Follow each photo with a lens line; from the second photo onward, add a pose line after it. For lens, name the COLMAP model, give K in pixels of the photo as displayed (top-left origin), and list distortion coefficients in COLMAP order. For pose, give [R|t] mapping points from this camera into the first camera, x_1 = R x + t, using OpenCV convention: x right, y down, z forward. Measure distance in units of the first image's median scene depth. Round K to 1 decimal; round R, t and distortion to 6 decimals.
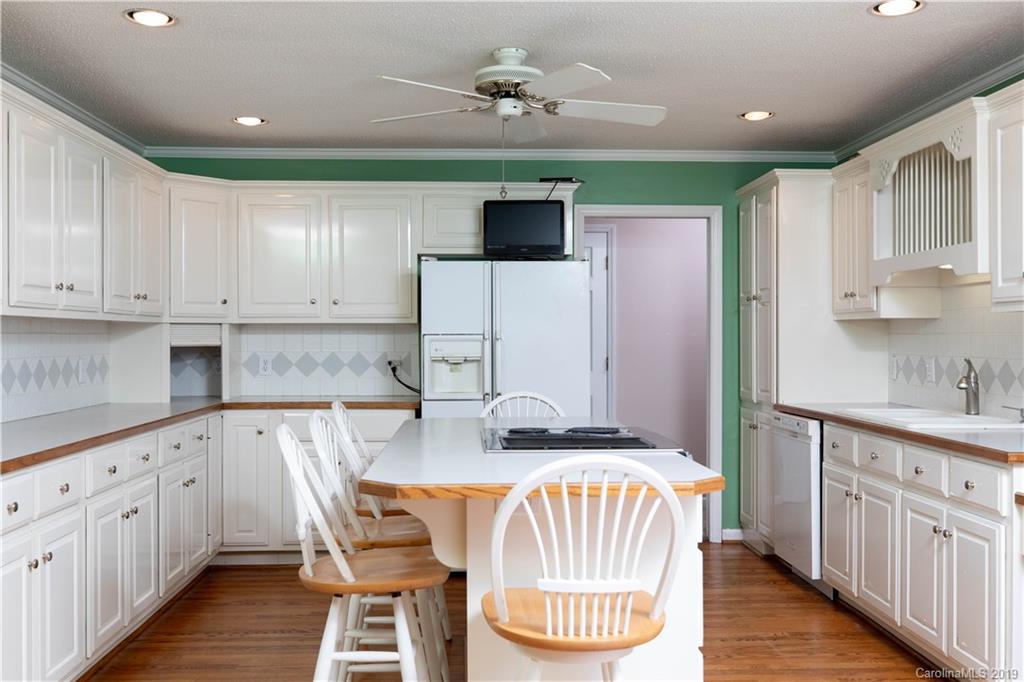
lens RADIAL K [[998.0, 0, 512.0], [0, 998.0, 341.0], [0, 0, 1]] dist [-0.002959, -0.003766]
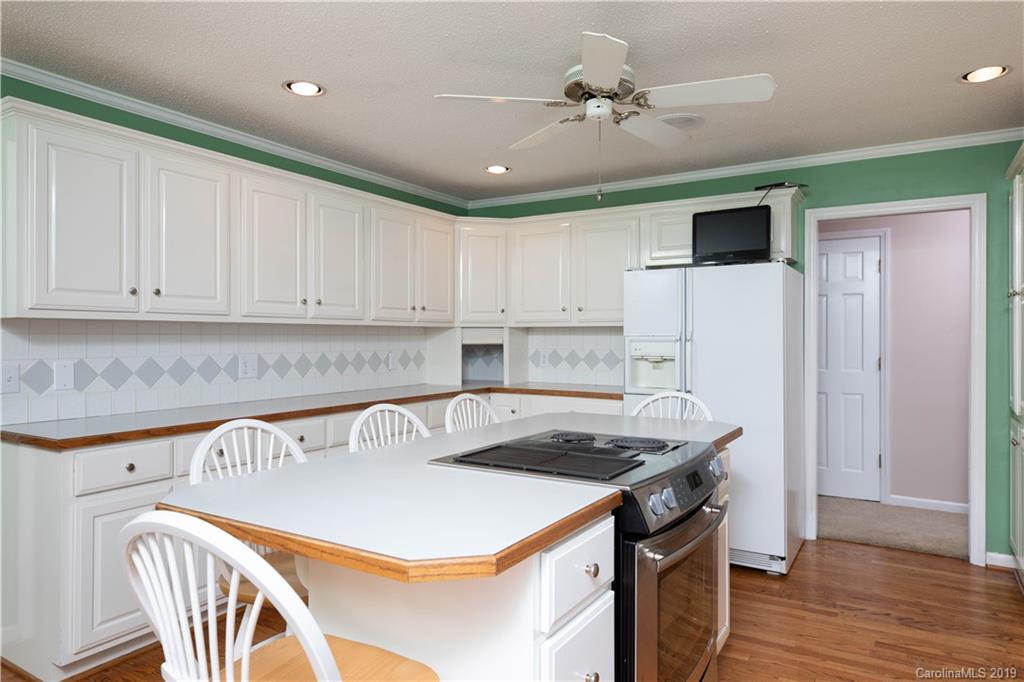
lens RADIAL K [[651.4, 0, 512.0], [0, 651.4, 341.0], [0, 0, 1]] dist [0.024567, -0.000182]
pose [[0.830973, 0.005692, -0.556284, 0.224341], [-0.003621, 0.999982, 0.004823, -0.003863], [0.556301, -0.001993, 0.830978, 0.317851]]
